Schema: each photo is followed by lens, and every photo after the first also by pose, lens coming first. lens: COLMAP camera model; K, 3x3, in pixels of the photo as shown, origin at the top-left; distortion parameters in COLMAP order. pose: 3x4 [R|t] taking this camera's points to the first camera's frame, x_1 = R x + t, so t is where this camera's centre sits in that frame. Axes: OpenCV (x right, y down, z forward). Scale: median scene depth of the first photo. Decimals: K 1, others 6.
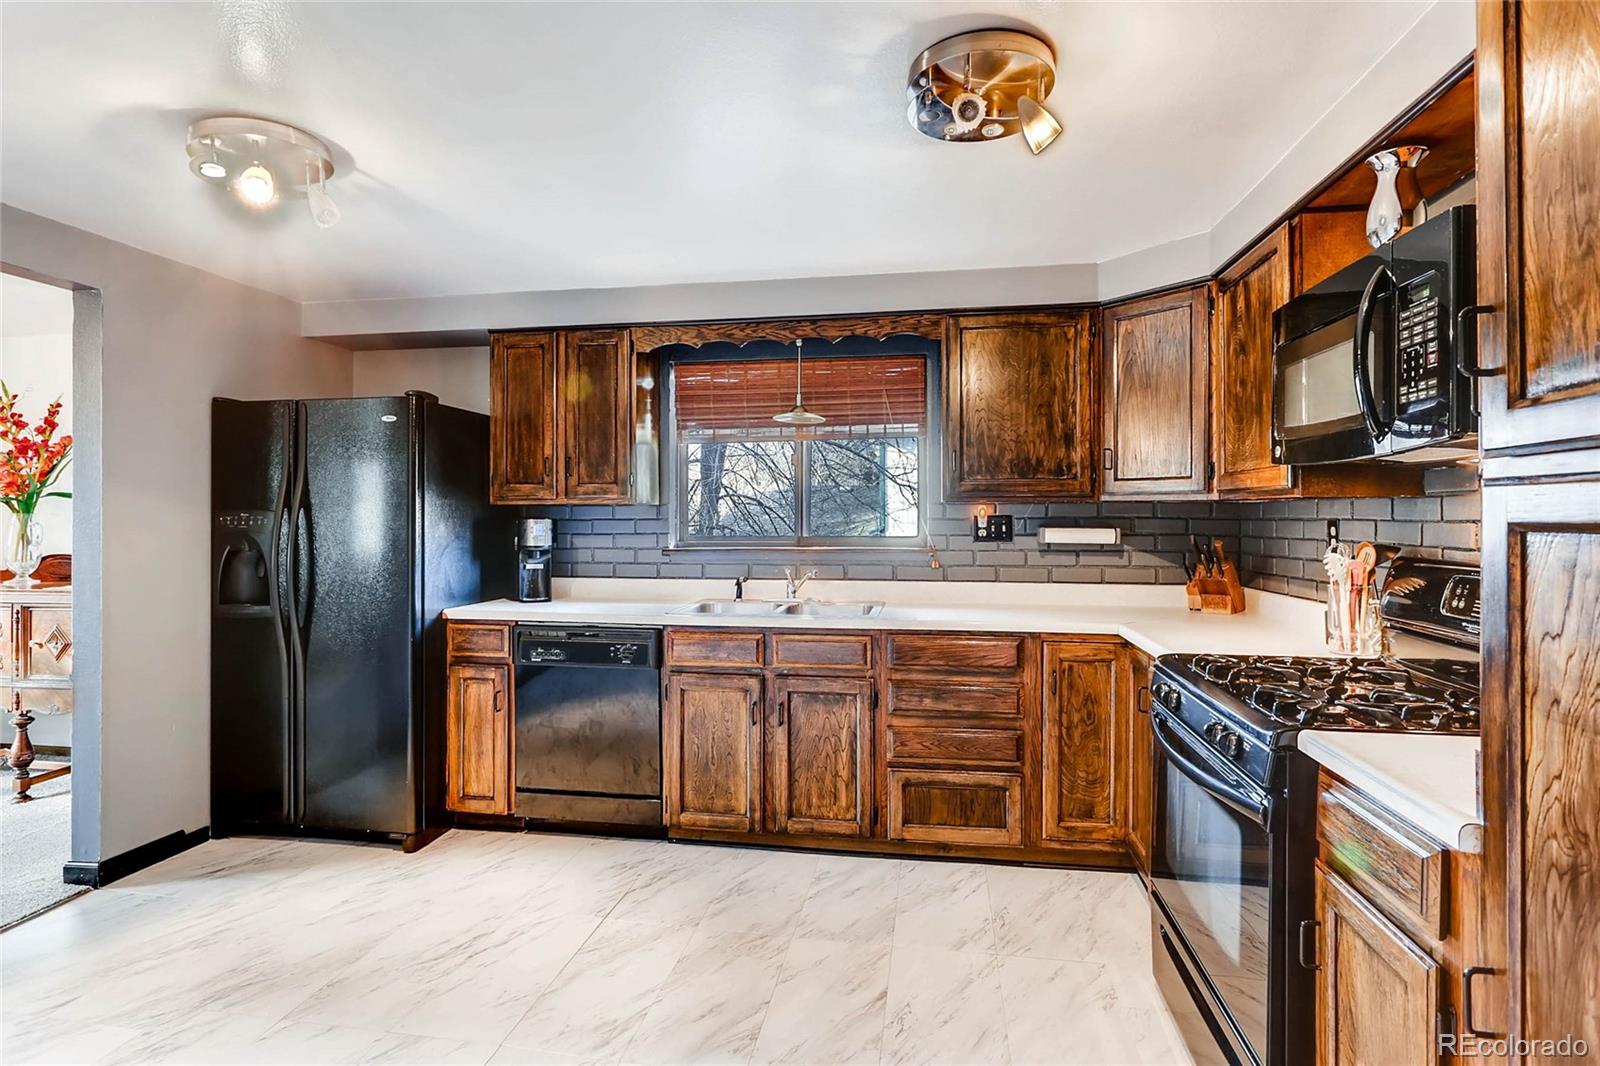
lens RADIAL K [[796.4, 0, 803.0], [0, 796.4, 511.5], [0, 0, 1]] dist [-0.002257, -0.000003]
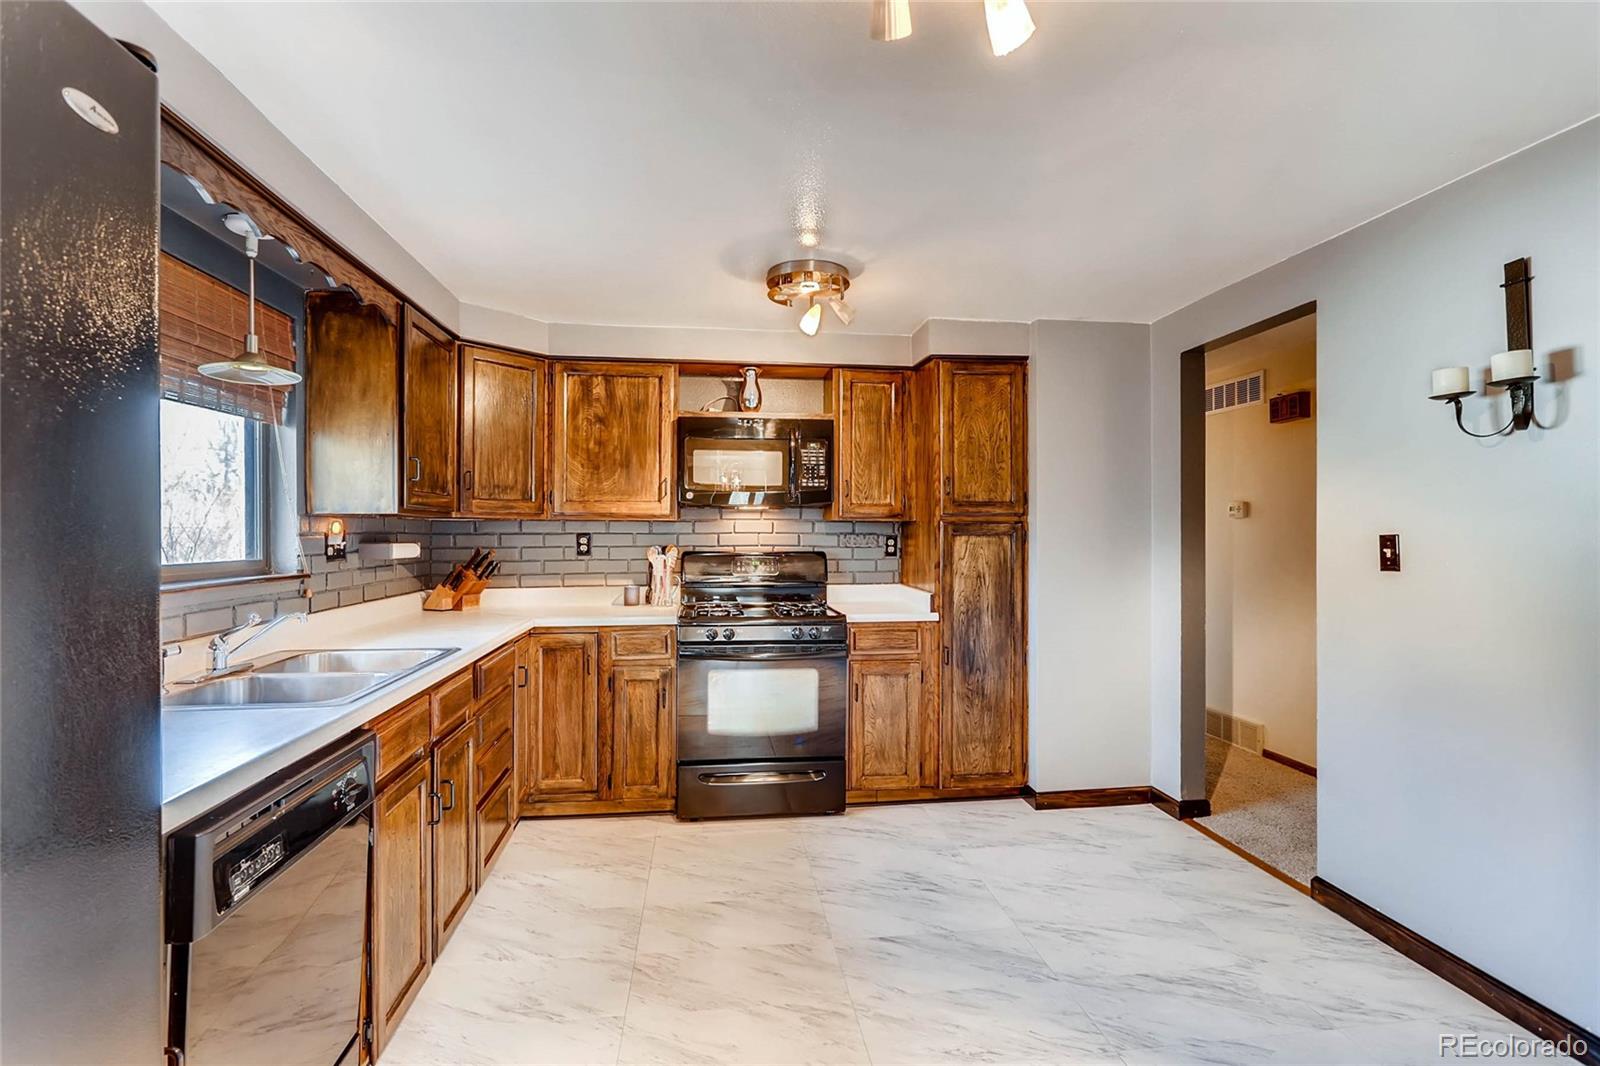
lens RADIAL K [[777.9, 0, 807.0], [0, 777.9, 527.5], [0, 0, 1]] dist [-0.001423, 0.000235]
pose [[-0.291358, 0.005772, 0.956597, -0.816791], [-0.004153, 0.999965, -0.007299, 0.006531], [-0.956605, -0.006099, -0.291323, 0.875696]]
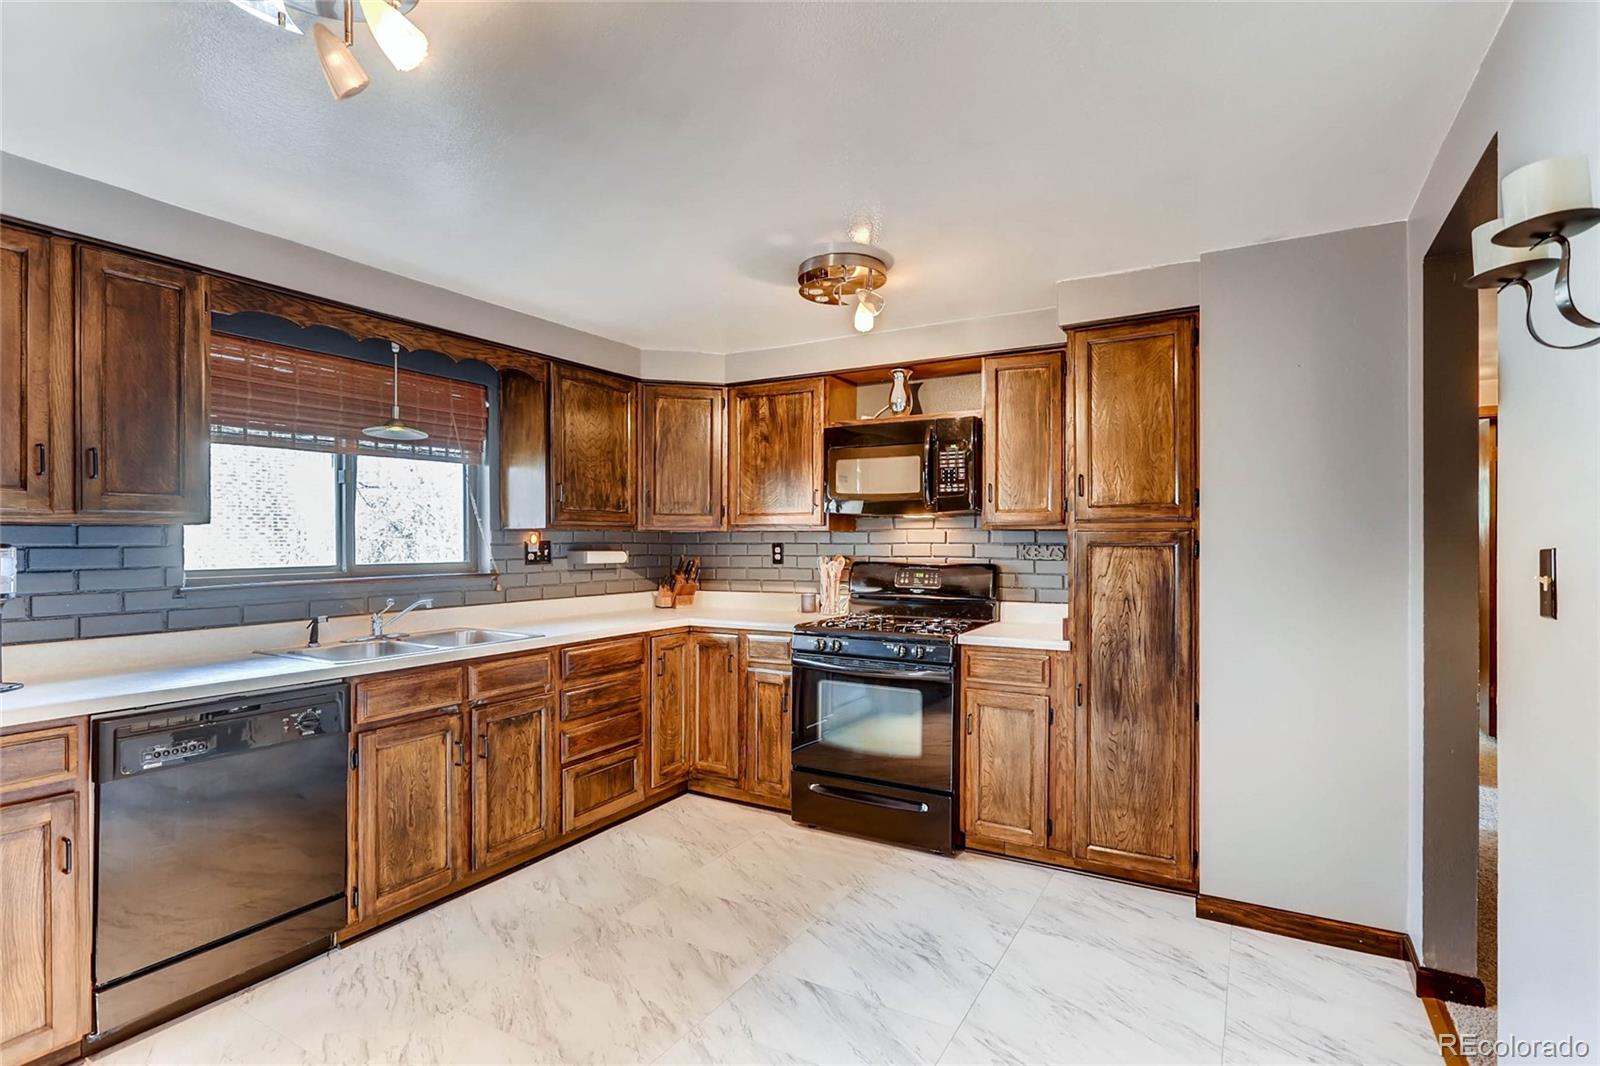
lens RADIAL K [[785.5, 0, 805.4], [0, 785.5, 541.0], [0, 0, 1]] dist [-0.000837, 0.000077]
pose [[0.352933, -0.000006, 0.935649, -0.770495], [-0.003762, 0.999992, 0.001425, 0.002083], [-0.935641, -0.004023, 0.352930, 0.293201]]
